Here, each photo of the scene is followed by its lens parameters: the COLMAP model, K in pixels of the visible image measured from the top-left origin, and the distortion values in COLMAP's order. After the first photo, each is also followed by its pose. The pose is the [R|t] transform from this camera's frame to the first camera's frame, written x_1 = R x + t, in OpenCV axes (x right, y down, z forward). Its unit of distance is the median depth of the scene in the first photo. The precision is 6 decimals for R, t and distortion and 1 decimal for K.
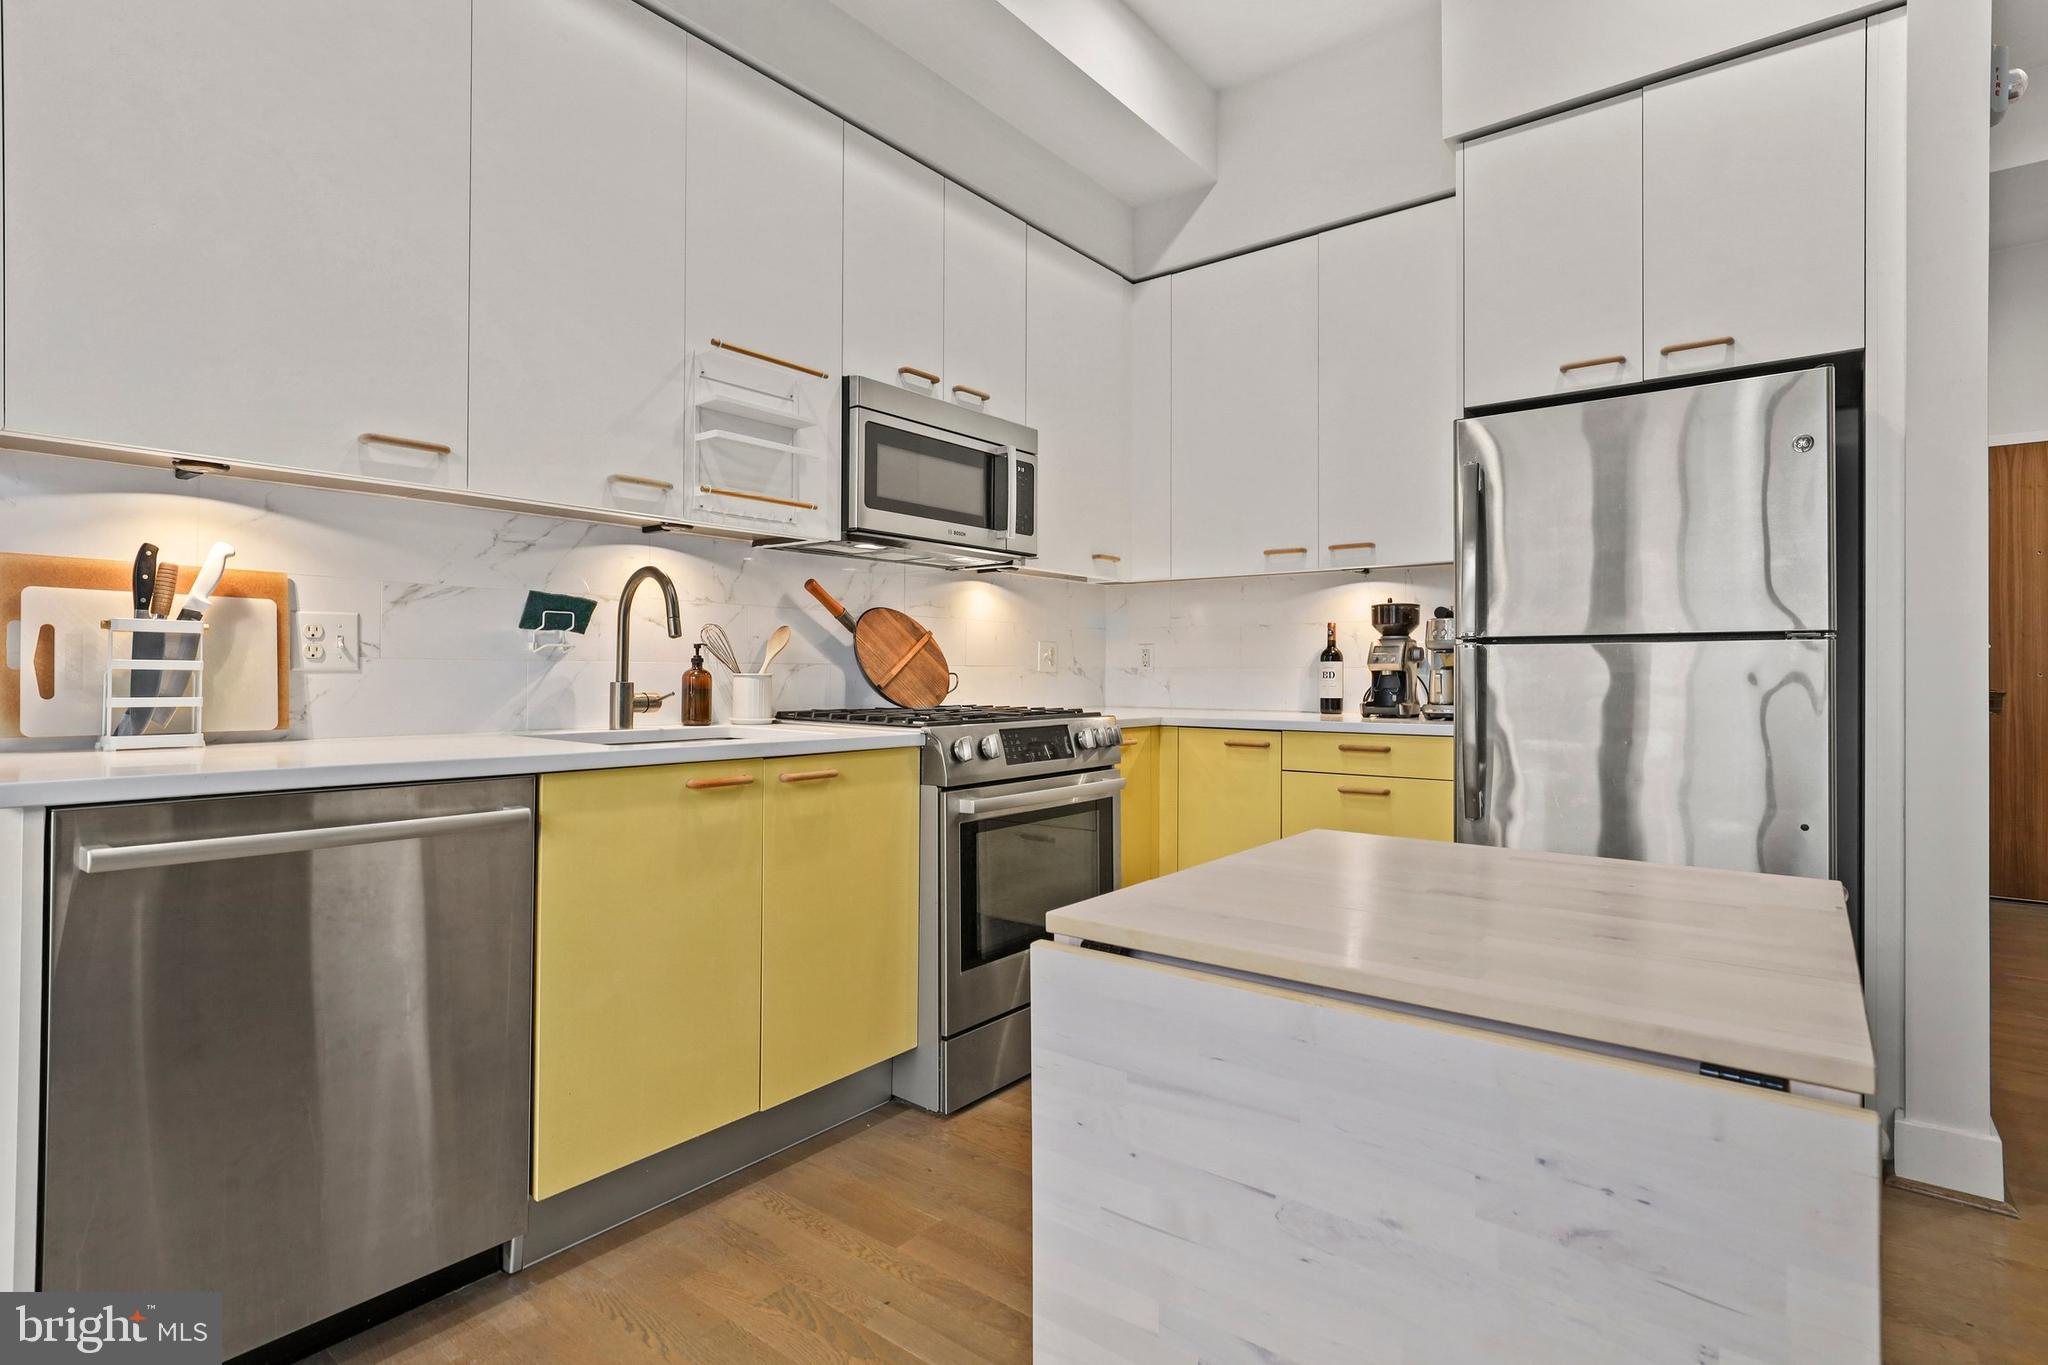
lens RADIAL K [[996.7, 0, 1024.6], [0, 996.7, 667.5], [0, 0, 1]] dist [-0.001331, -0.000118]
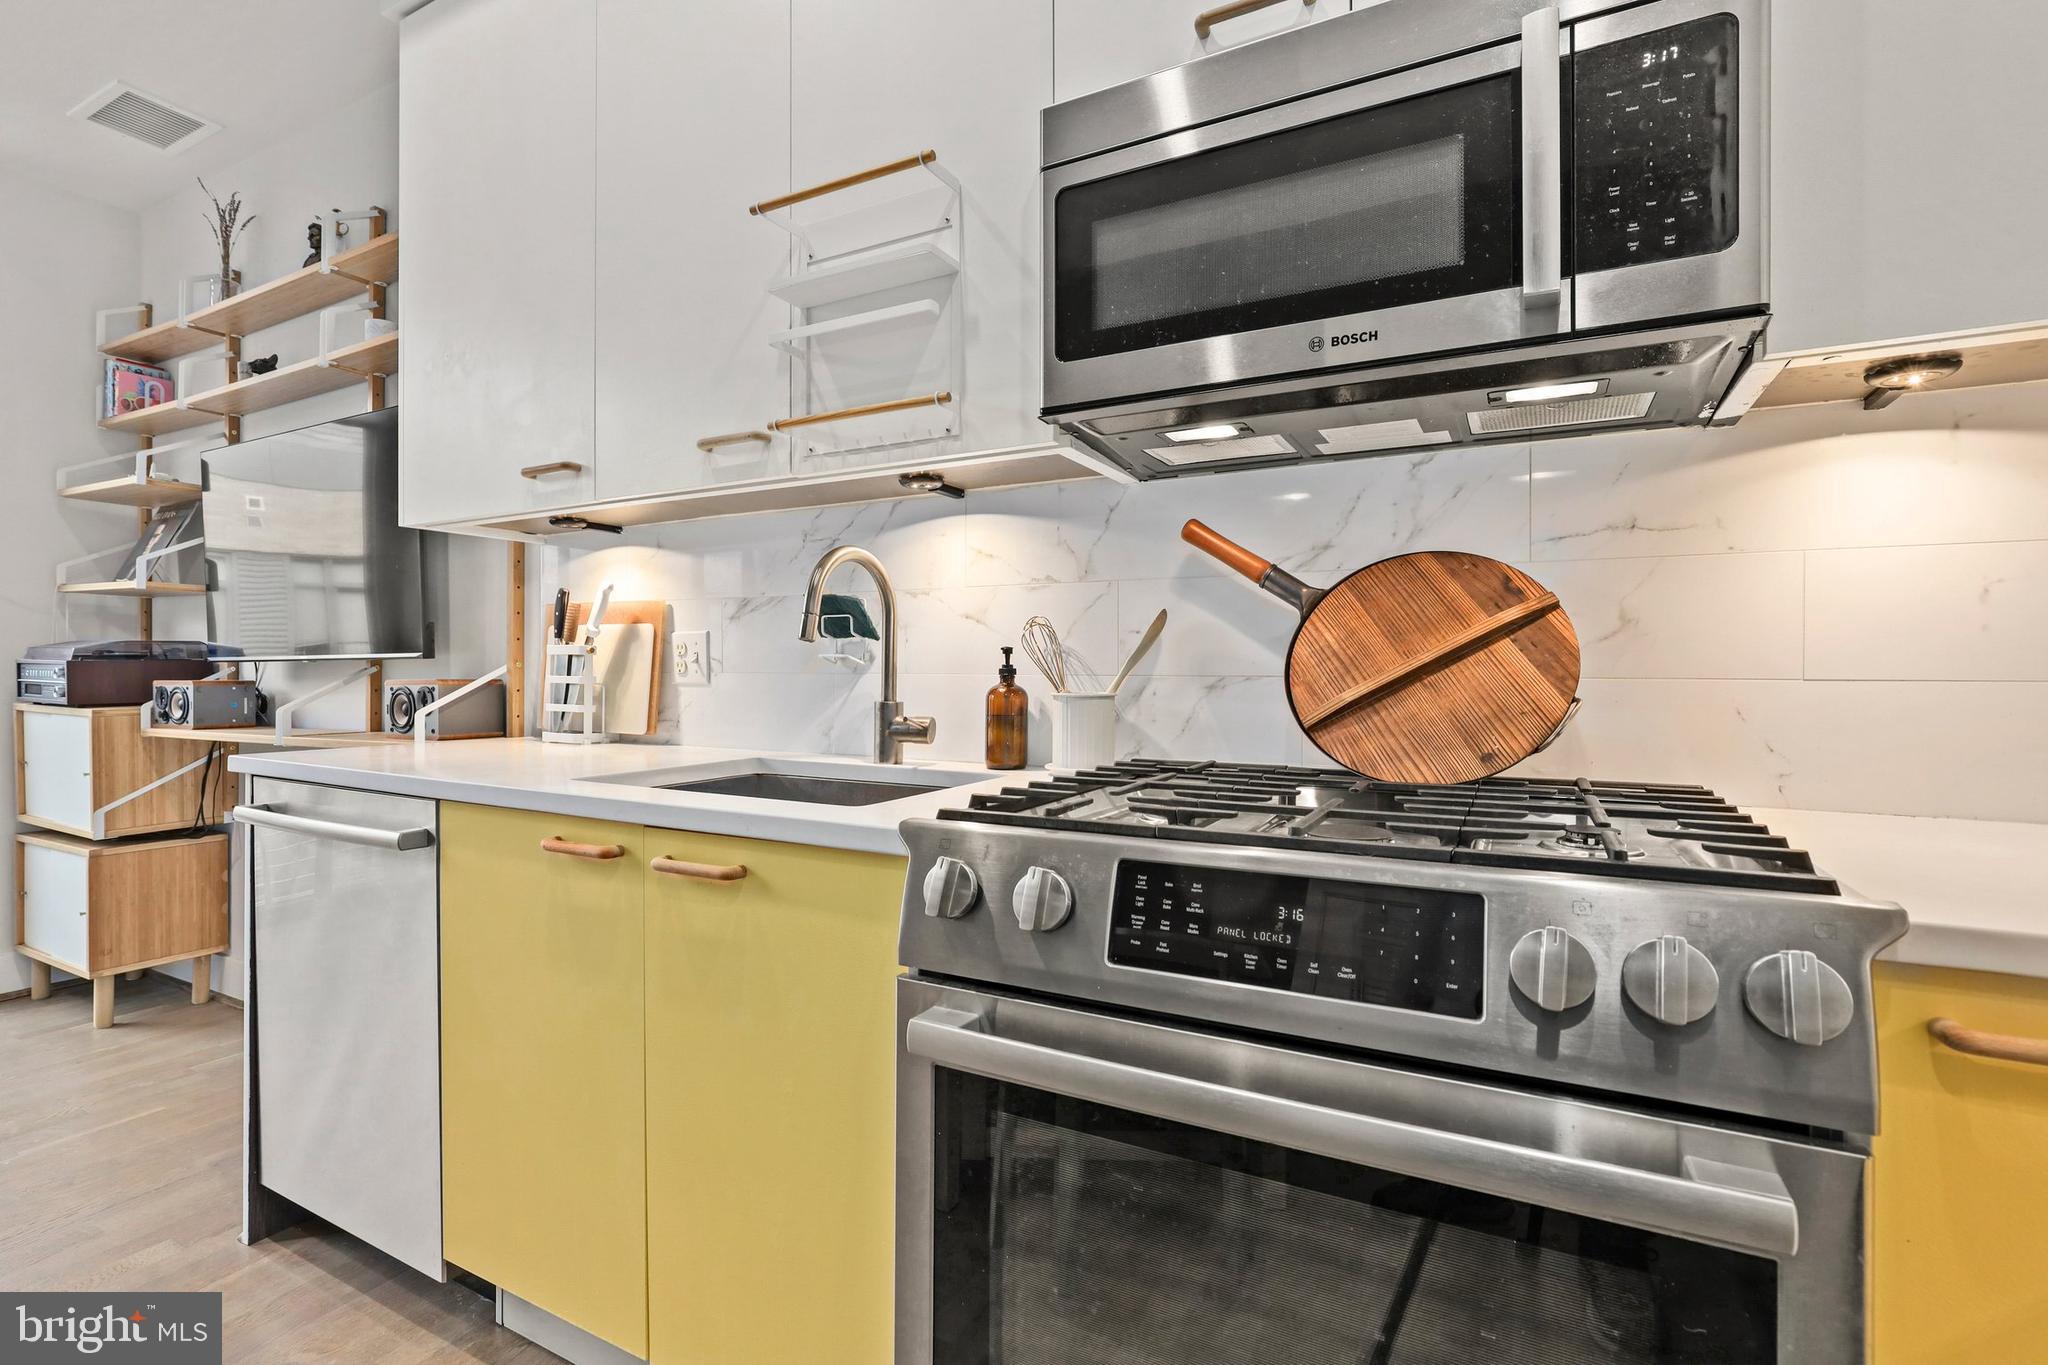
lens RADIAL K [[958.0, 0, 1019.3], [0, 958.0, 682.2], [0, 0, 1]] dist [-0.020995, 0.007830]
pose [[0.166393, 0.005972, -0.986041, 0.299250], [0.000340, 0.999981, 0.006114, -0.004018], [0.986059, -0.001352, 0.166388, 0.874484]]
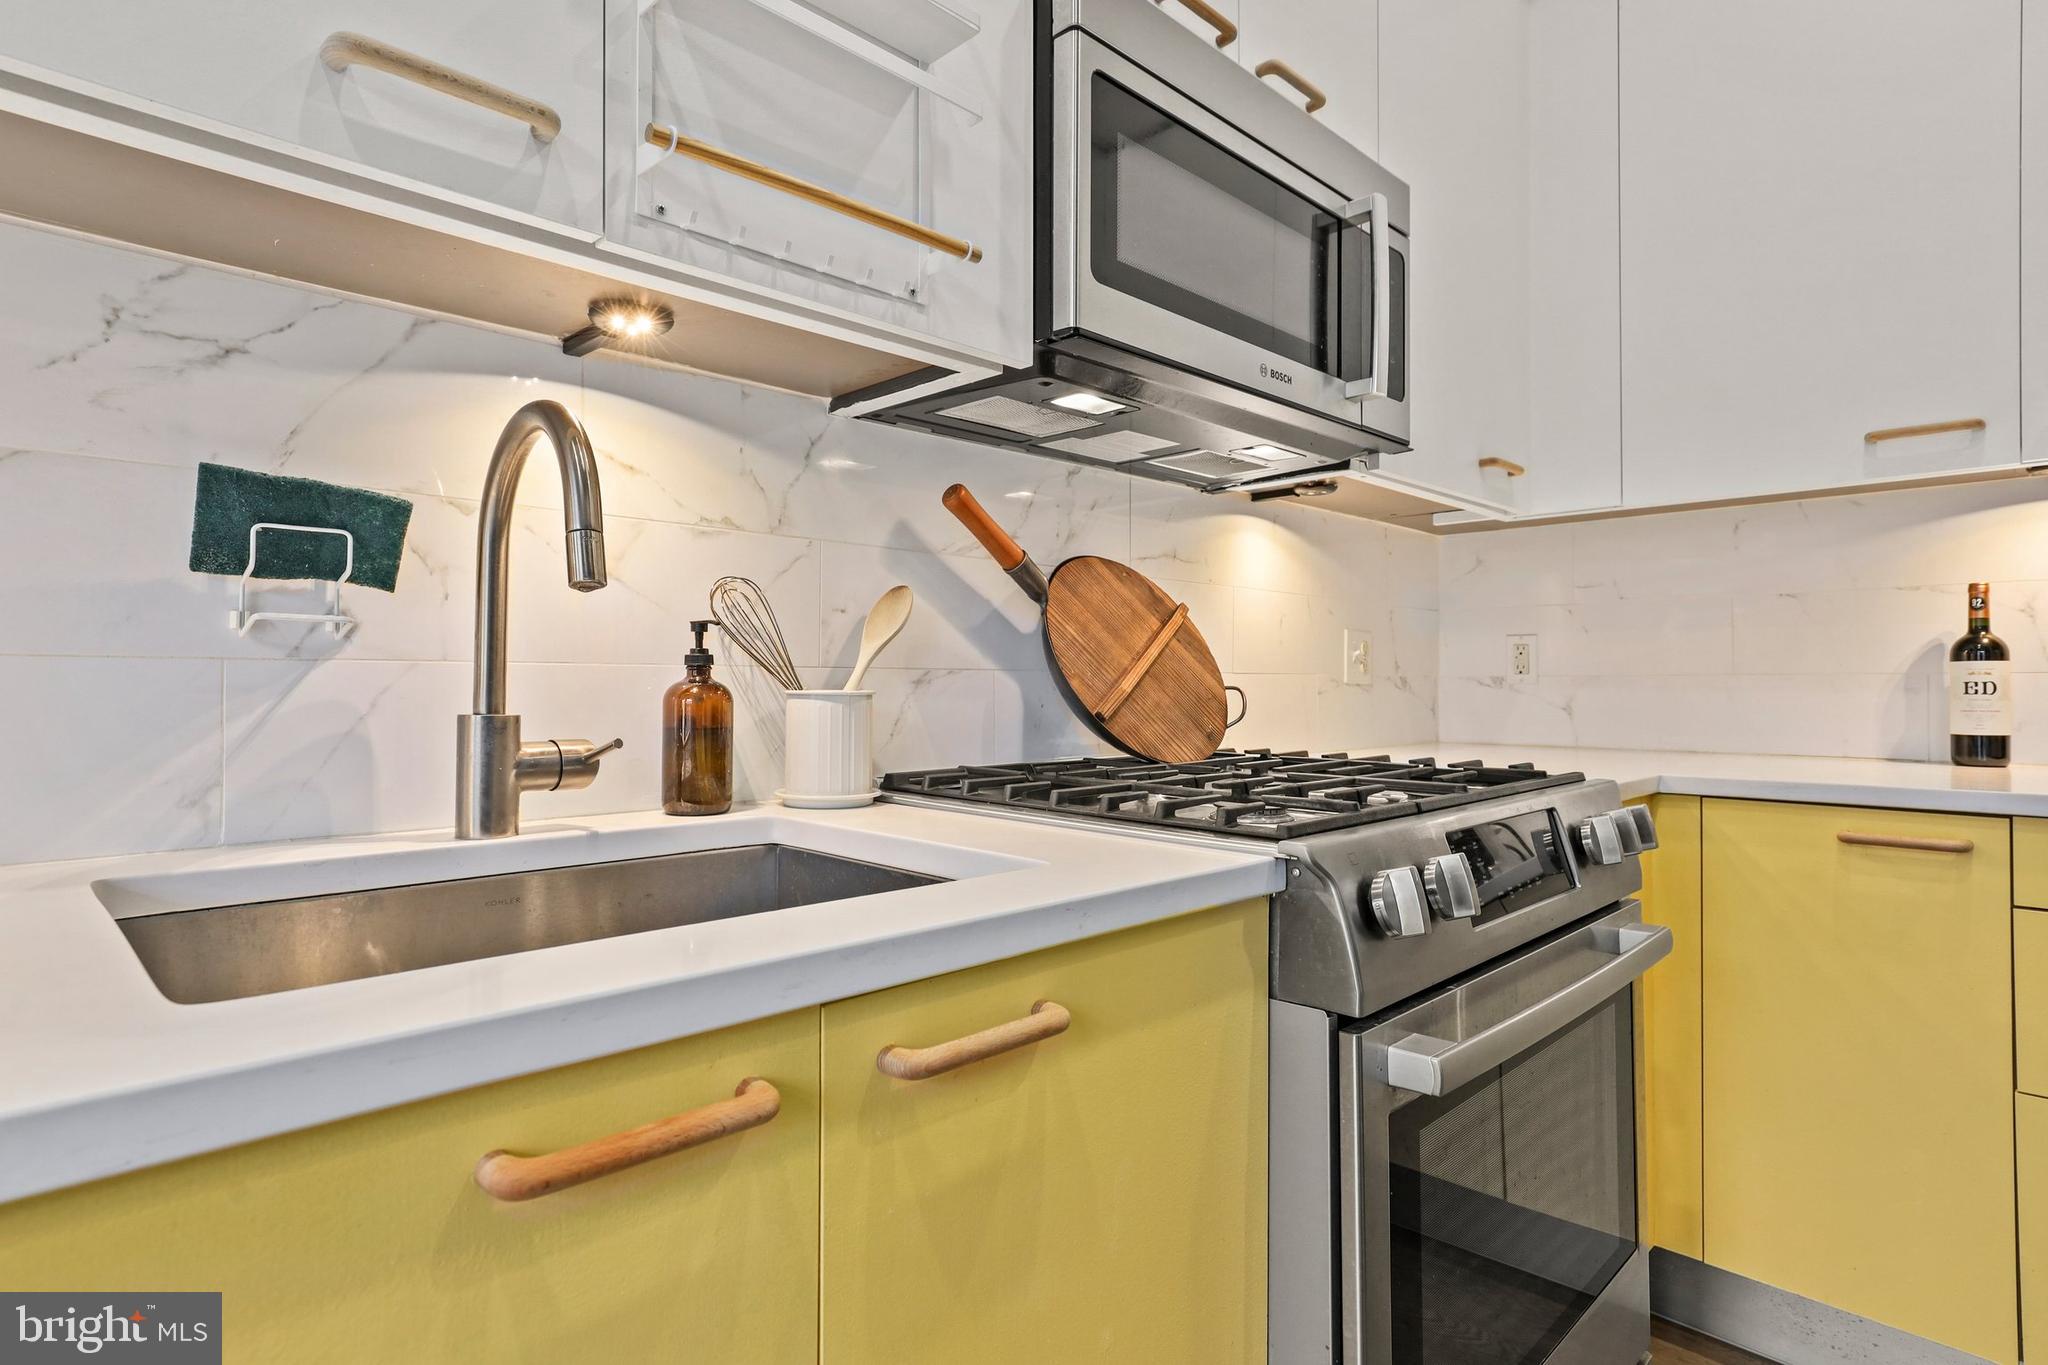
lens RADIAL K [[1059.2, 0, 1024.0], [0, 1059.2, 682.5], [0, 0, 1]] dist [-0.001348, -0.000302]
pose [[0.992214, -0.003543, -0.124497, -0.130594], [0.003925, 0.999988, 0.002818, 0.001592], [0.124486, -0.003284, 0.992216, 0.552198]]
